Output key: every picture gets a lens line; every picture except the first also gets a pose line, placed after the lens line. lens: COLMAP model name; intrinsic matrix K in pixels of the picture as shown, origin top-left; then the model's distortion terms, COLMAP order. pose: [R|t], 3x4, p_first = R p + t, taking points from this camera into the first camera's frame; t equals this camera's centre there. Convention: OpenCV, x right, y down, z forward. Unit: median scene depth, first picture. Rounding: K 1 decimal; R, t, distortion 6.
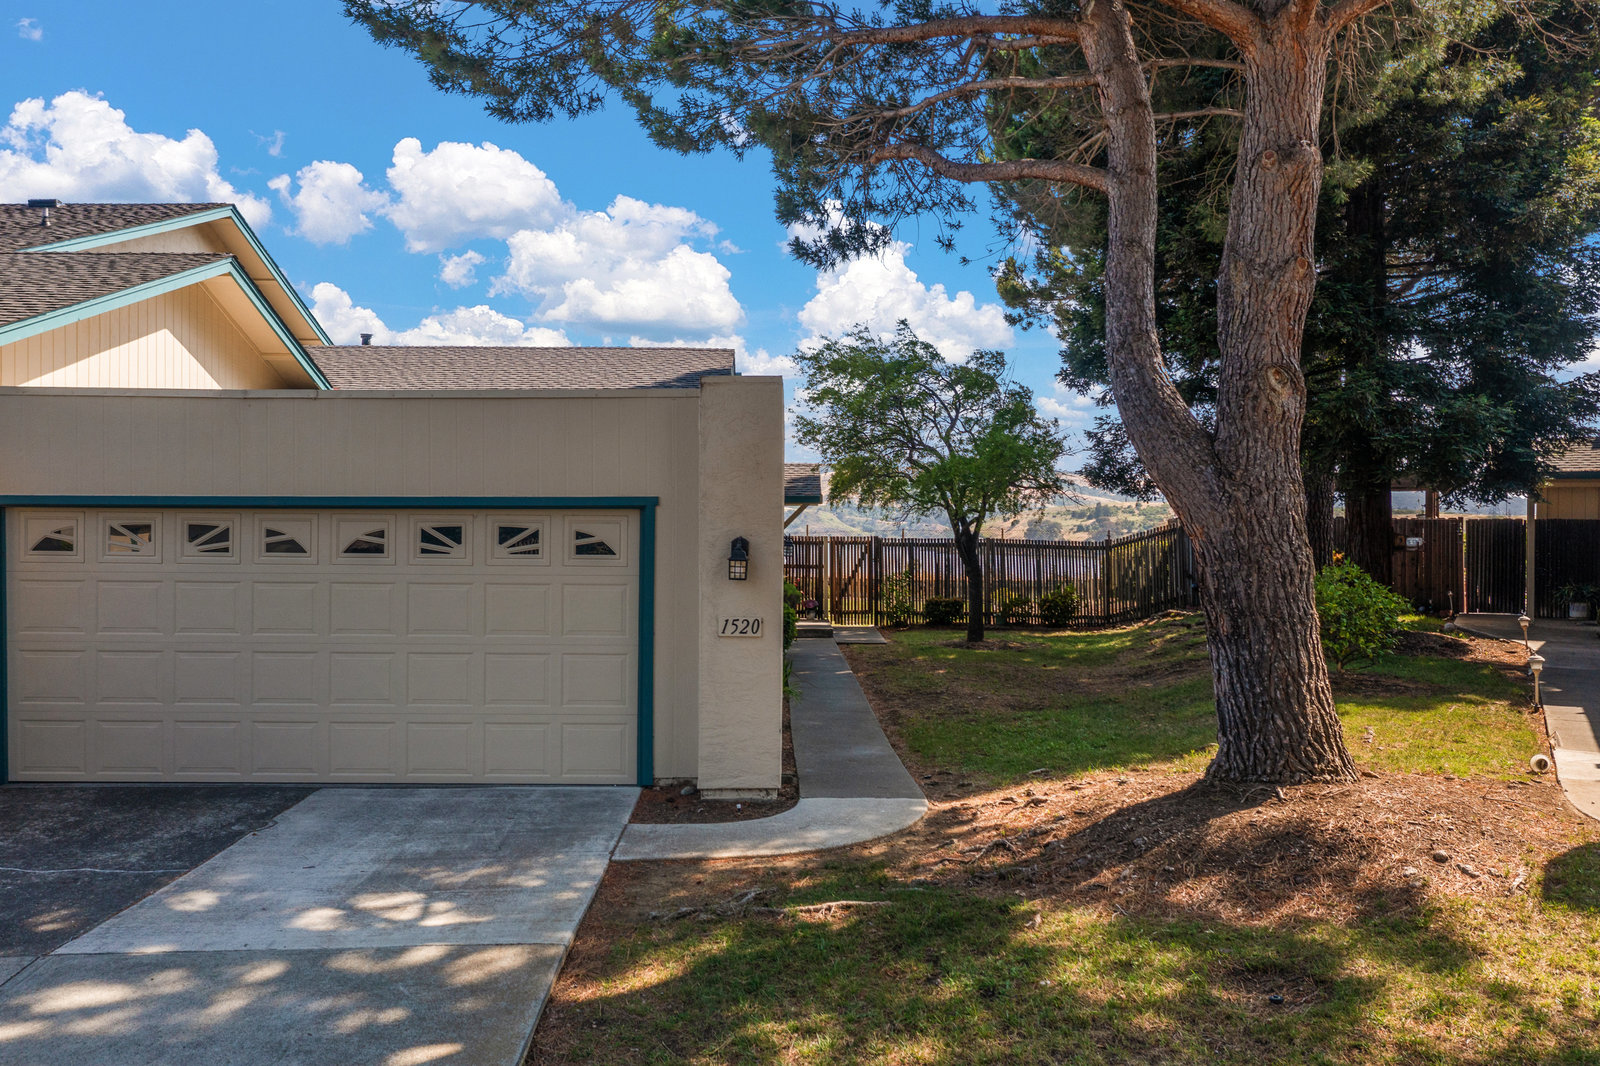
lens RADIAL K [[1273.6, 0, 805.1], [0, 1273.6, 526.4], [0, 0, 1]] dist [-0.008143, 0.004551]
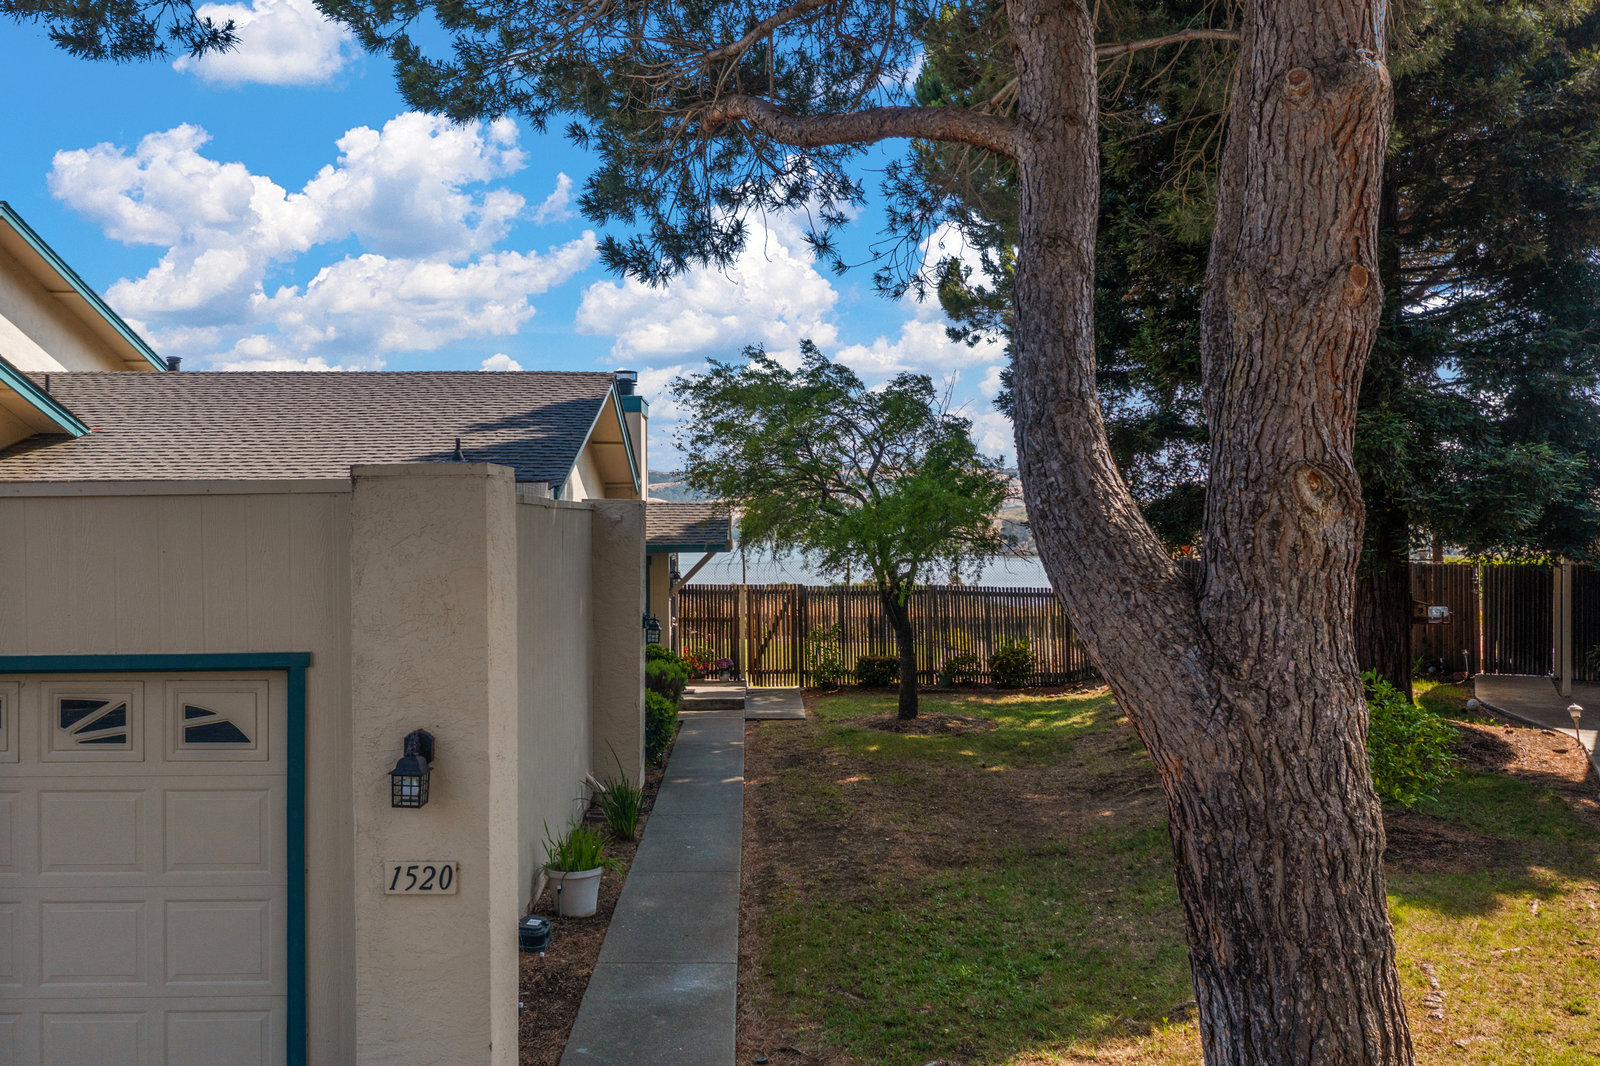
lens RADIAL K [[1272.2, 0, 800.0], [0, 1272.2, 533.0], [0, 0, 1]] dist [-0.009954, 0.002407]
pose [[0.999837, -0.008682, 0.015828, 0.127456], [0.008625, 0.999956, 0.003648, -0.090502], [-0.015859, -0.003511, 0.999868, 0.412331]]
